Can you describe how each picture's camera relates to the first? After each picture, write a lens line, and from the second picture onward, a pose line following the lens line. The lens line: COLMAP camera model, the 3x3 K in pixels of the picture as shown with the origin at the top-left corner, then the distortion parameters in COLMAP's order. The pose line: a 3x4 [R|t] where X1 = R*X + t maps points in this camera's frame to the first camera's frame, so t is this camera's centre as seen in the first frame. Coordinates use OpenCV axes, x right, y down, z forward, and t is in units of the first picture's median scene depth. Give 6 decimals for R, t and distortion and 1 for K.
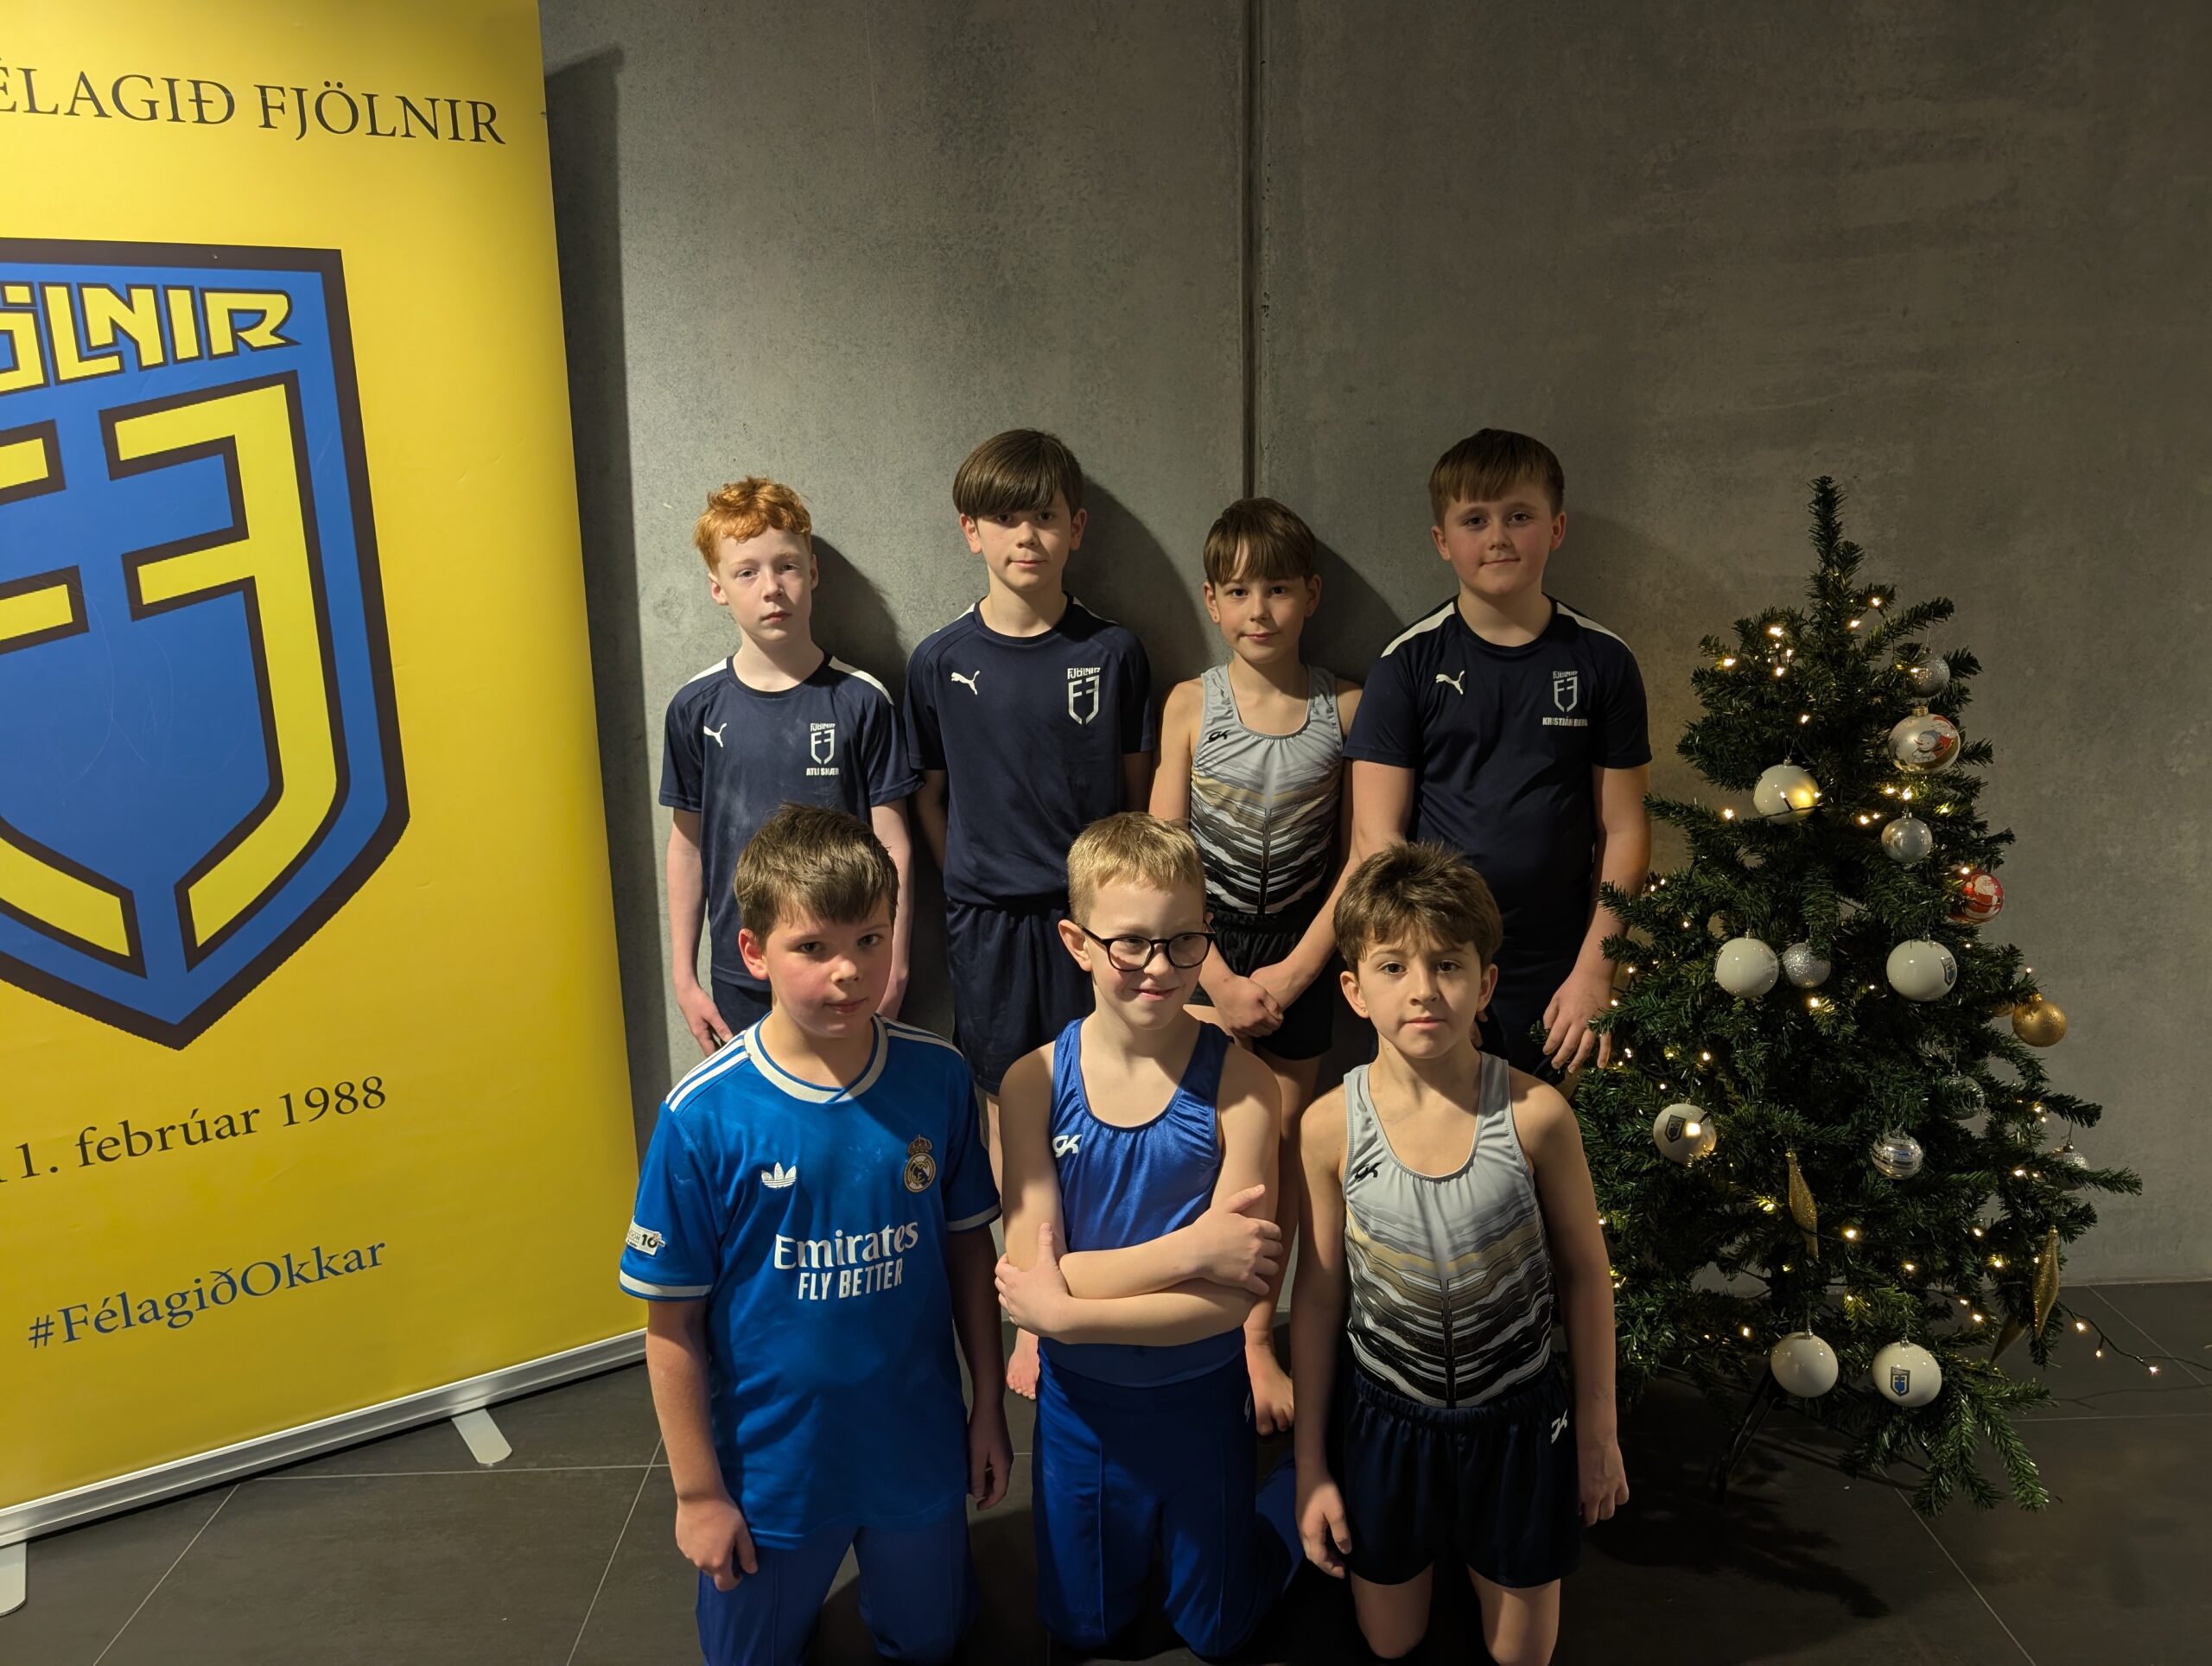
lens RADIAL K [[1570.5, 0, 1130.9], [0, 1570.5, 838.0], [0, 0, 1]] dist [0.027661, -0.005616]
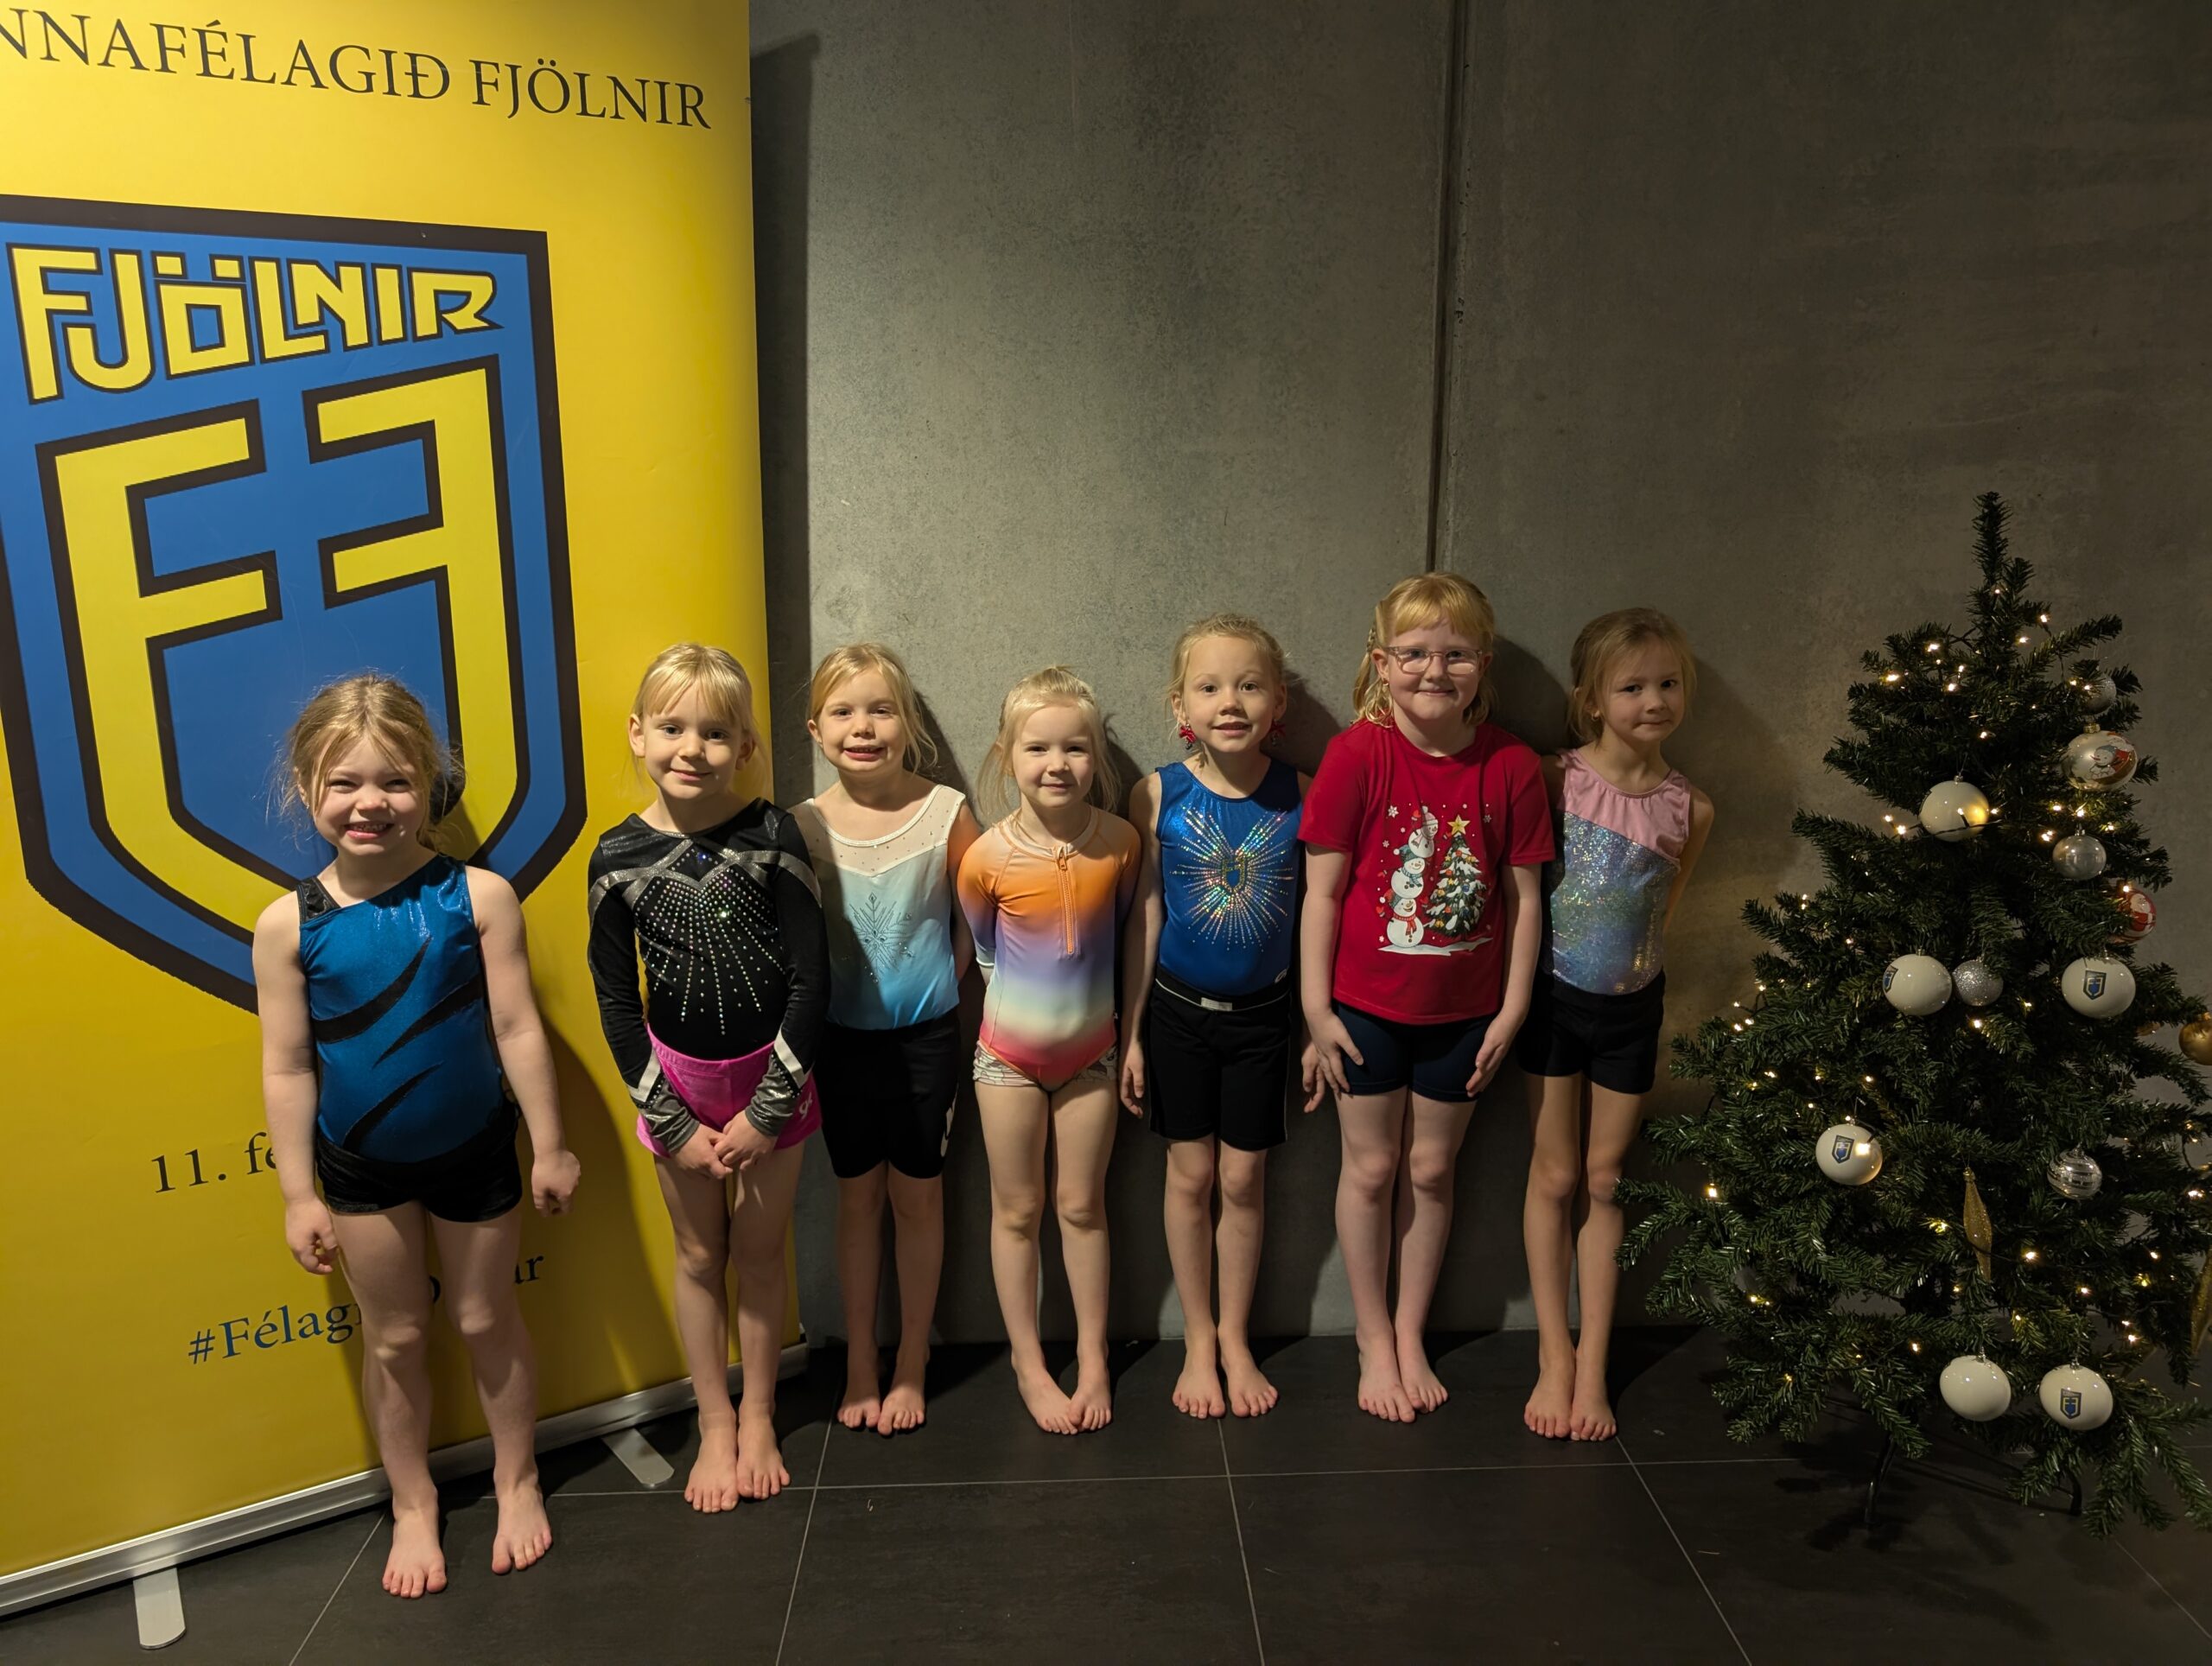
lens RADIAL K [[1570.5, 0, 1130.9], [0, 1570.5, 838.0], [0, 0, 1]] dist [0.027661, -0.005616]
pose [[0.999416, 0.012826, 0.031687, -0.150940], [-0.012495, 0.999866, -0.010620, 0.006044], [-0.031819, 0.010218, 0.999441, 0.020399]]
